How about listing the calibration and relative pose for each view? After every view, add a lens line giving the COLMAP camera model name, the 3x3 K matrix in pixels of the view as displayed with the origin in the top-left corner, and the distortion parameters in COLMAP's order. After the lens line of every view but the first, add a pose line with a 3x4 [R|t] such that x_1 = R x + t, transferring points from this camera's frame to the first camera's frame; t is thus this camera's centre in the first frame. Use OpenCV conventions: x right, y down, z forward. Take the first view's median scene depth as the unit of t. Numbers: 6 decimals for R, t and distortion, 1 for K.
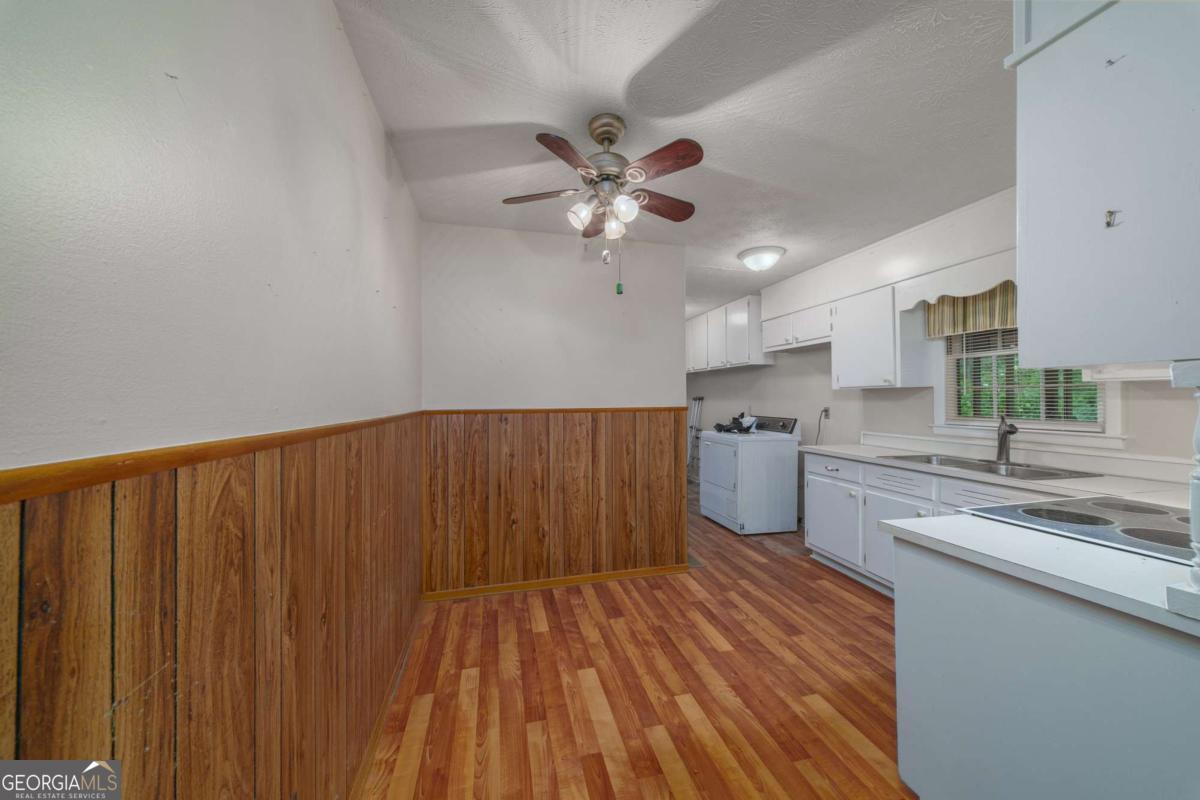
lens RADIAL K [[418.9, 0, 592.2], [0, 418.9, 392.4], [0, 0, 1]] dist [0.011988, -0.000247]
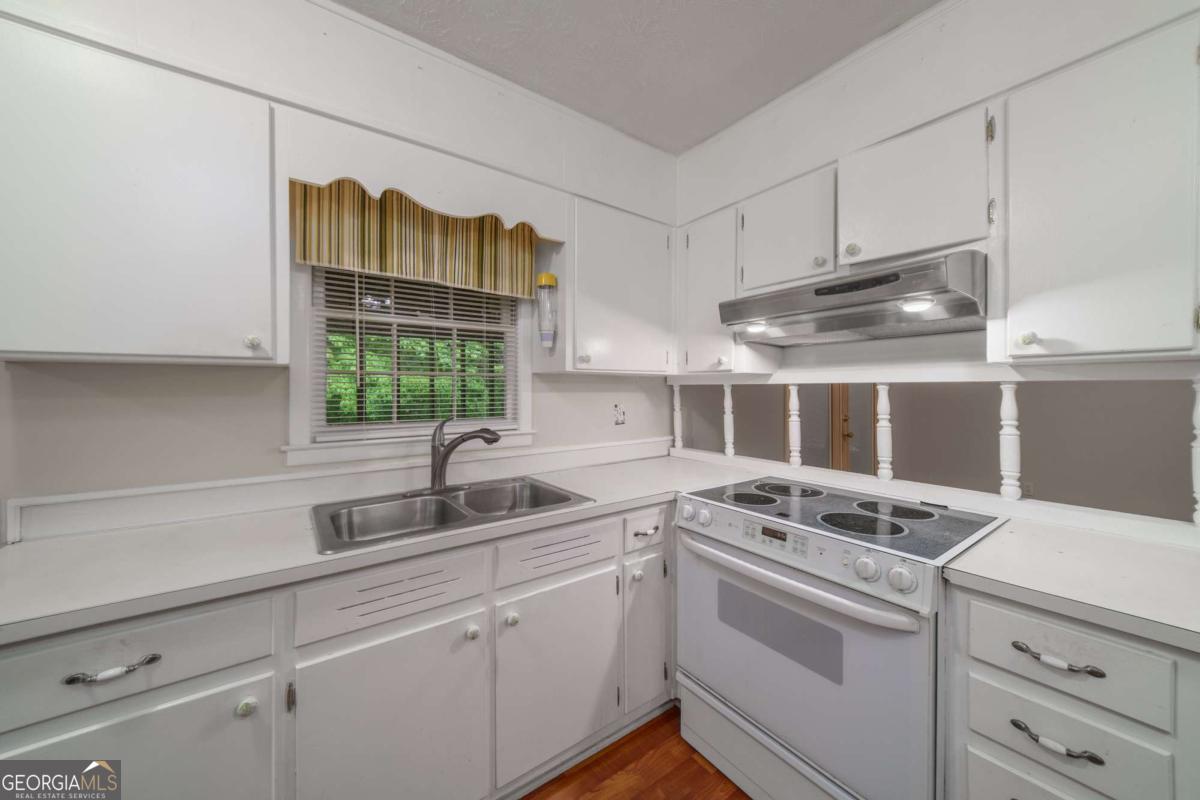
lens RADIAL K [[430.3, 0, 588.2], [0, 430.3, 389.4], [0, 0, 1]] dist [-0.000330, -0.000118]
pose [[-0.378011, 0.006627, 0.925778, 0.220762], [-0.006848, 0.999927, -0.009954, 0.013593], [-0.925776, -0.010103, -0.377938, 0.837363]]
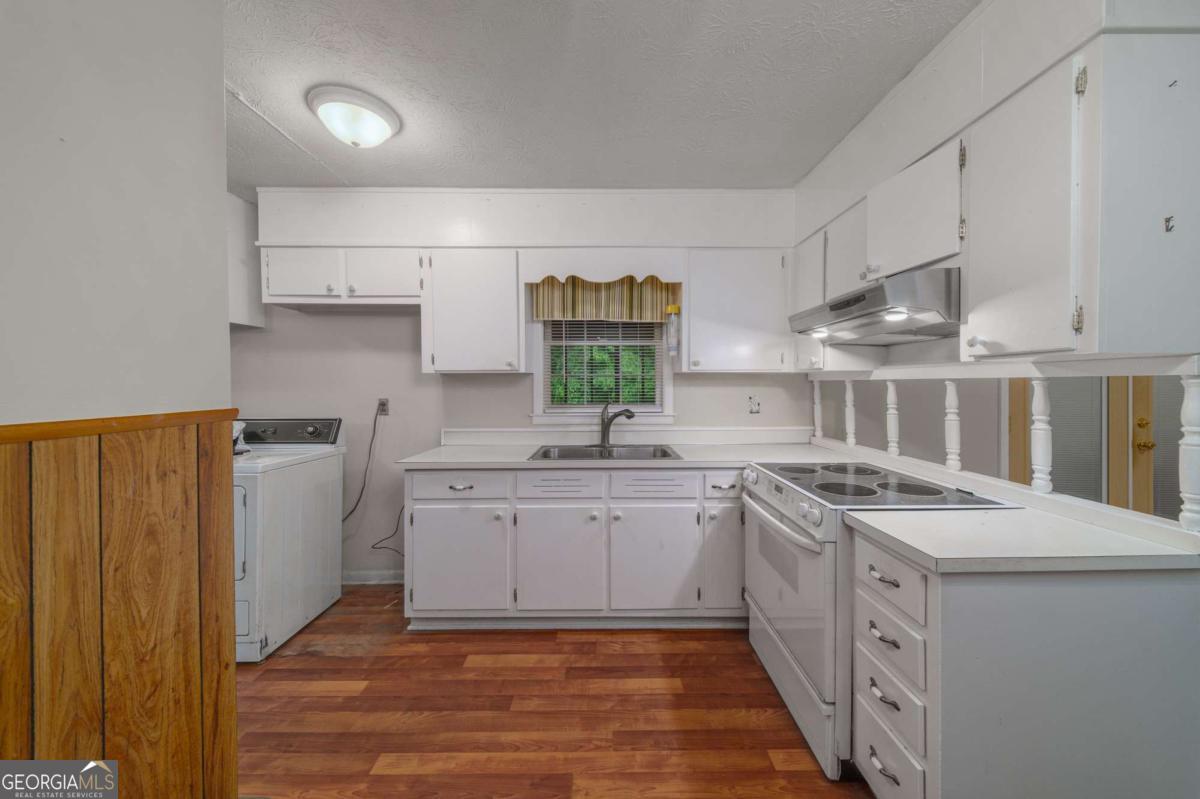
lens RADIAL K [[422.4, 0, 599.1], [0, 422.4, 390.7], [0, 0, 1]] dist [0.012305, -0.005652]
pose [[0.220851, -0.008304, 0.975272, -0.057112], [-0.011057, 0.999878, 0.011017, 0.012293], [-0.975245, -0.013217, 0.220732, 0.630568]]
